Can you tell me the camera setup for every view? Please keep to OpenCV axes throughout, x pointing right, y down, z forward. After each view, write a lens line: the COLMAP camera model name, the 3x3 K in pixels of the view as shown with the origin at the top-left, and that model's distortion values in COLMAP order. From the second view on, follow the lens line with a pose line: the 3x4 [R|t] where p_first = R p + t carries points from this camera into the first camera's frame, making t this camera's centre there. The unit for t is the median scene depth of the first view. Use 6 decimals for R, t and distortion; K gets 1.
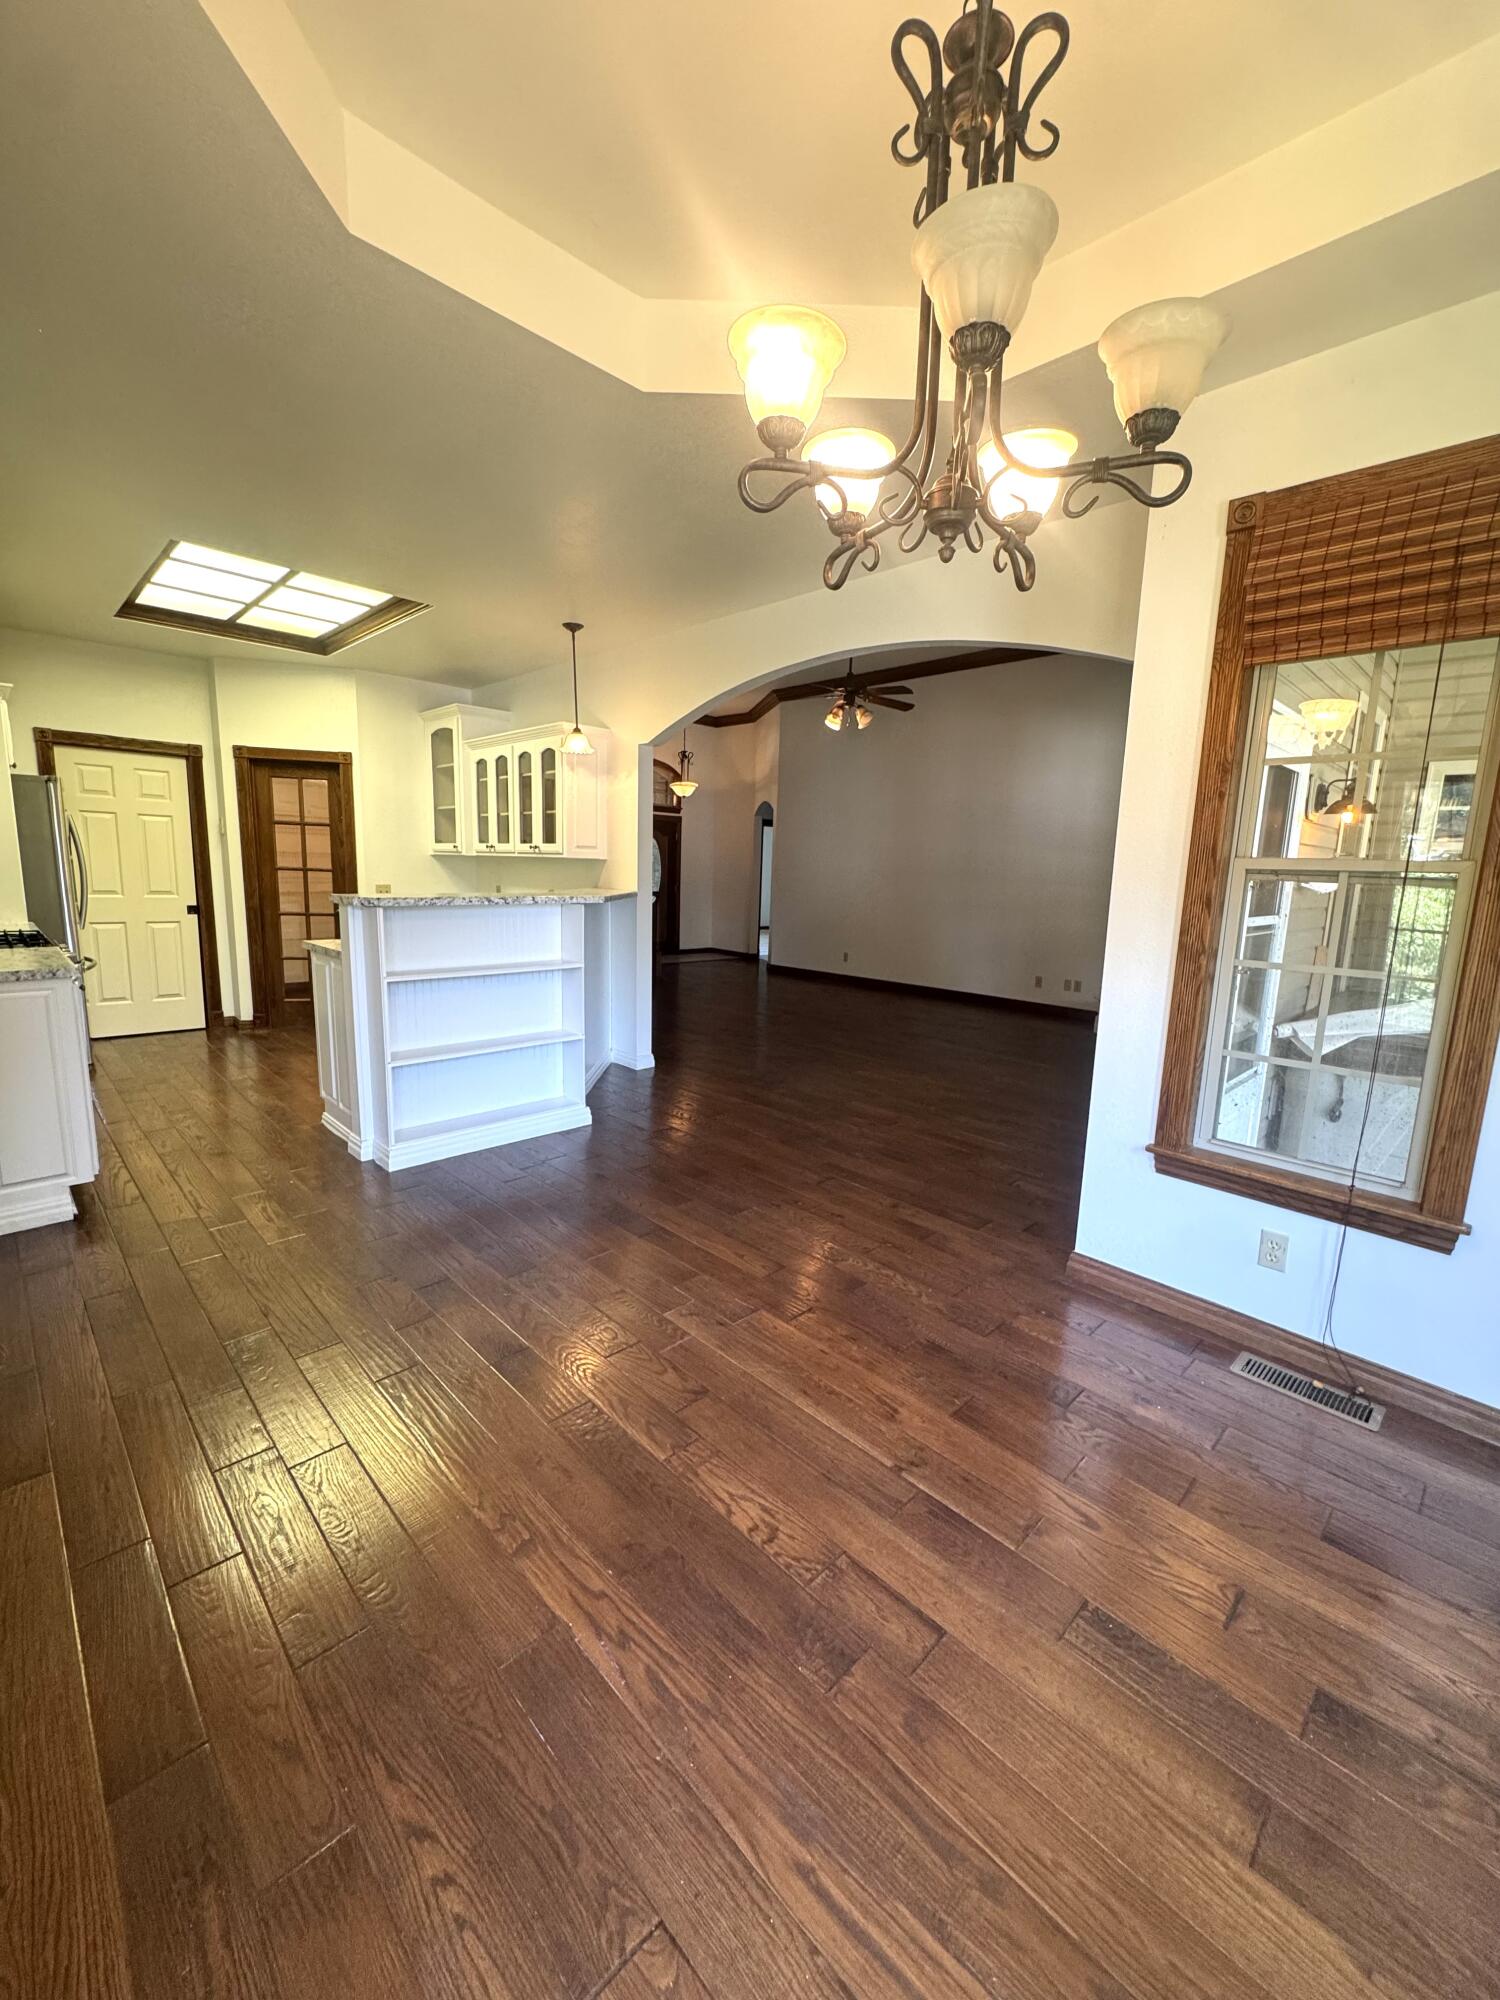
lens RADIAL K [[803.6, 0, 741.4], [0, 803.6, 1004.7], [0, 0, 1]] dist [-0.002728, 0.000365]
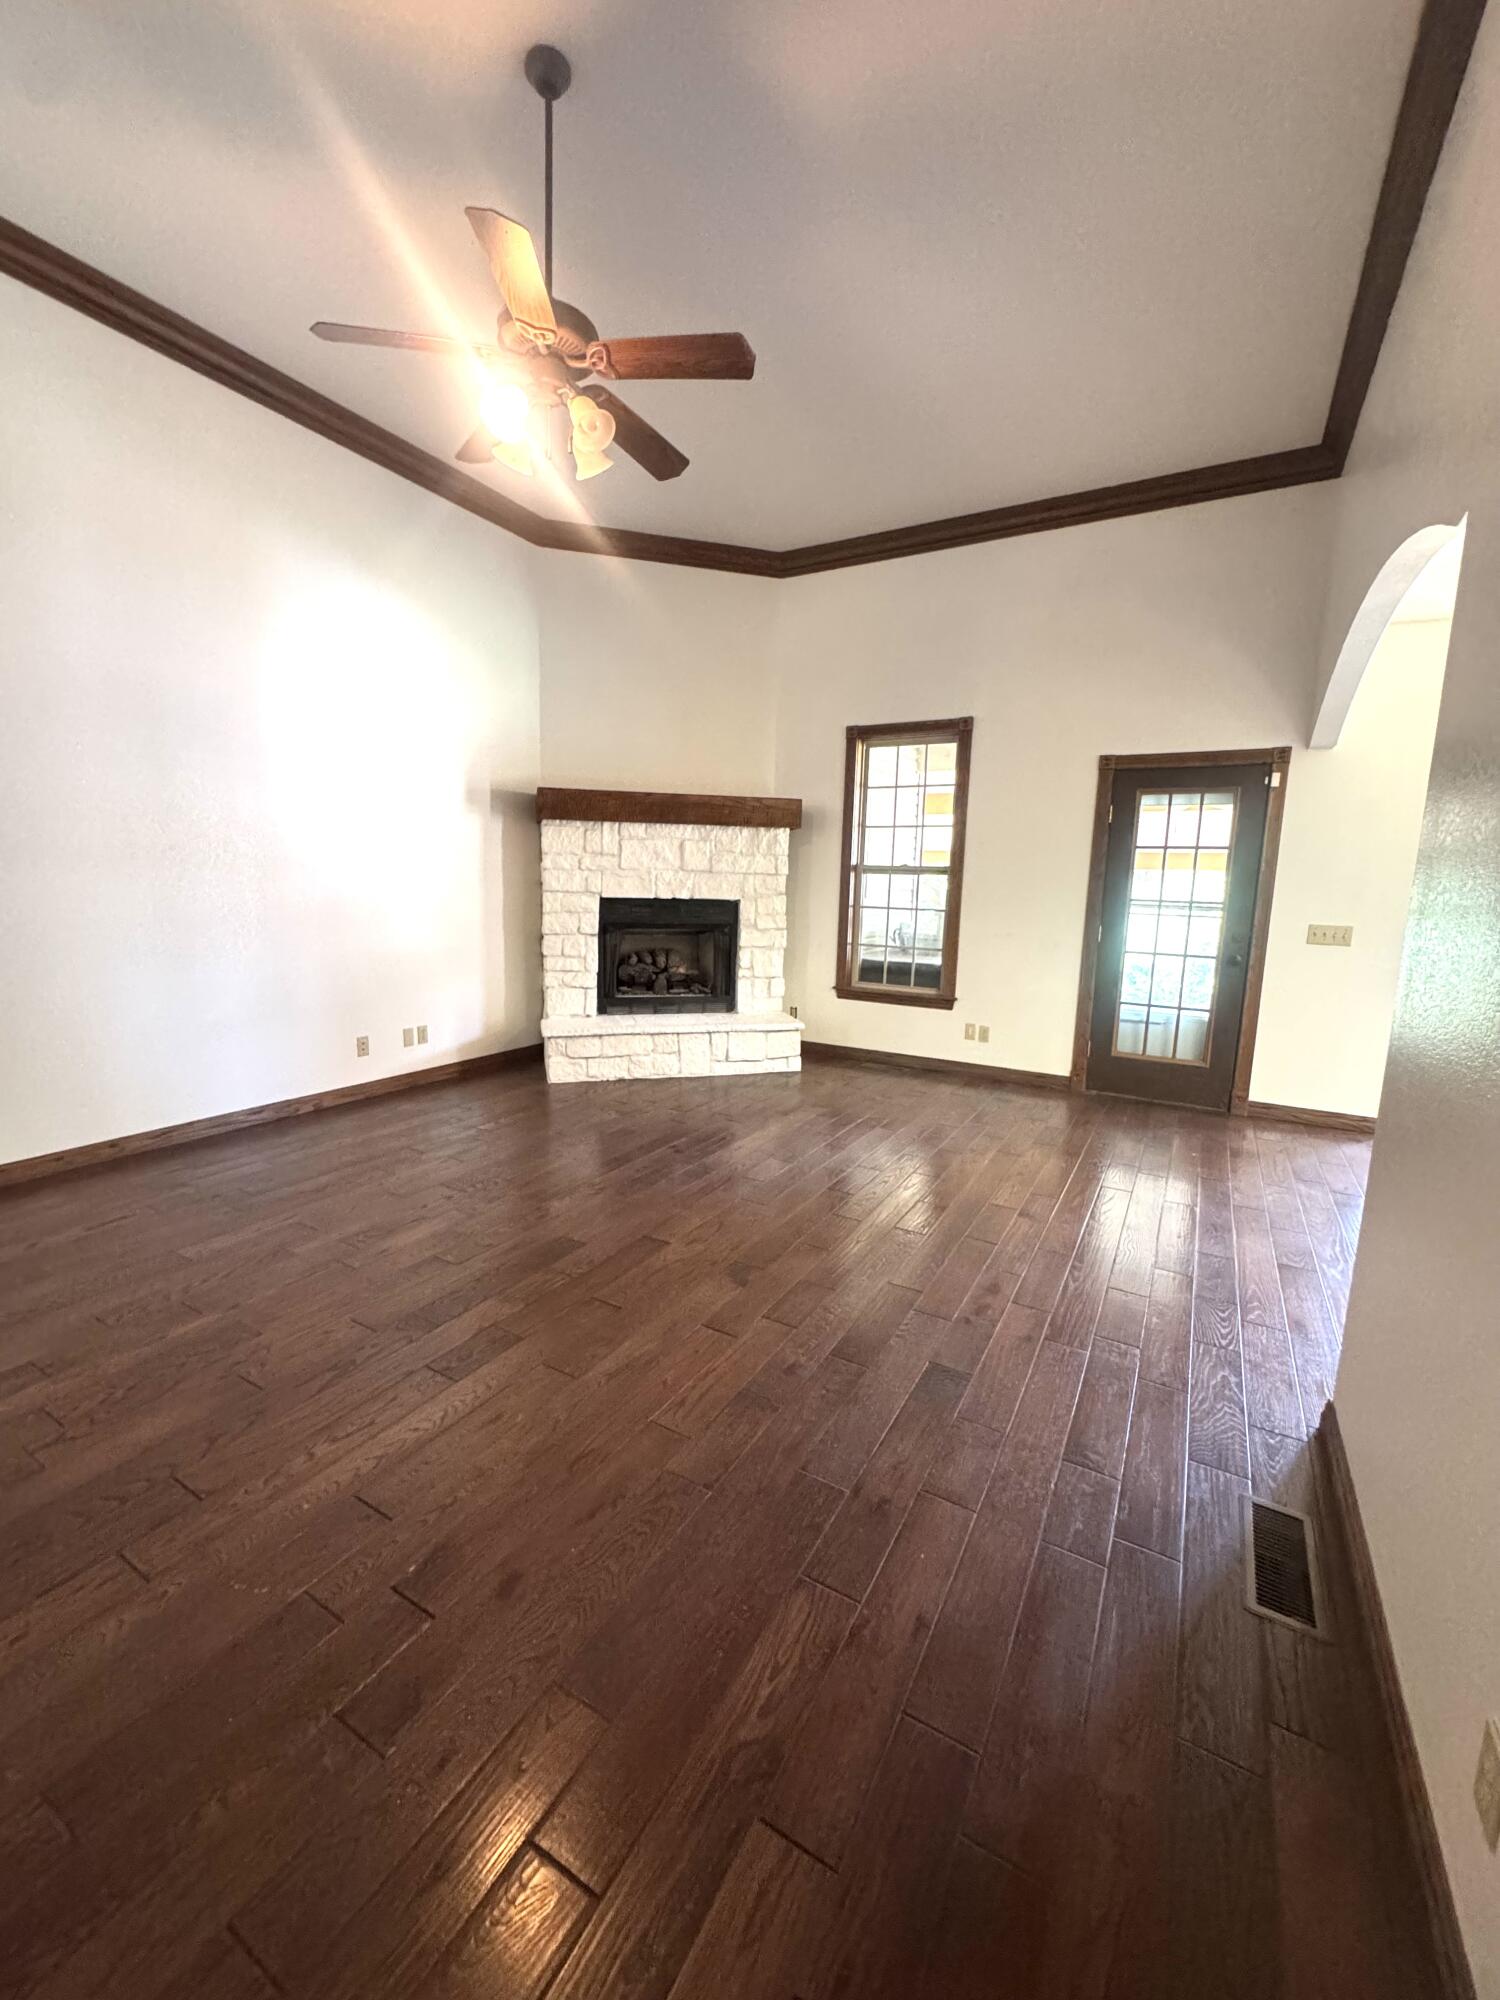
lens RADIAL K [[803.6, 0, 745.3], [0, 803.6, 1010.3], [0, 0, 1]] dist [-0.002728, 0.000365]
pose [[-0.279282, -0.190652, 0.941092, -0.168235], [0.126974, 0.964151, 0.233005, -0.109687], [-0.951777, 0.184568, -0.245062, 0.641996]]
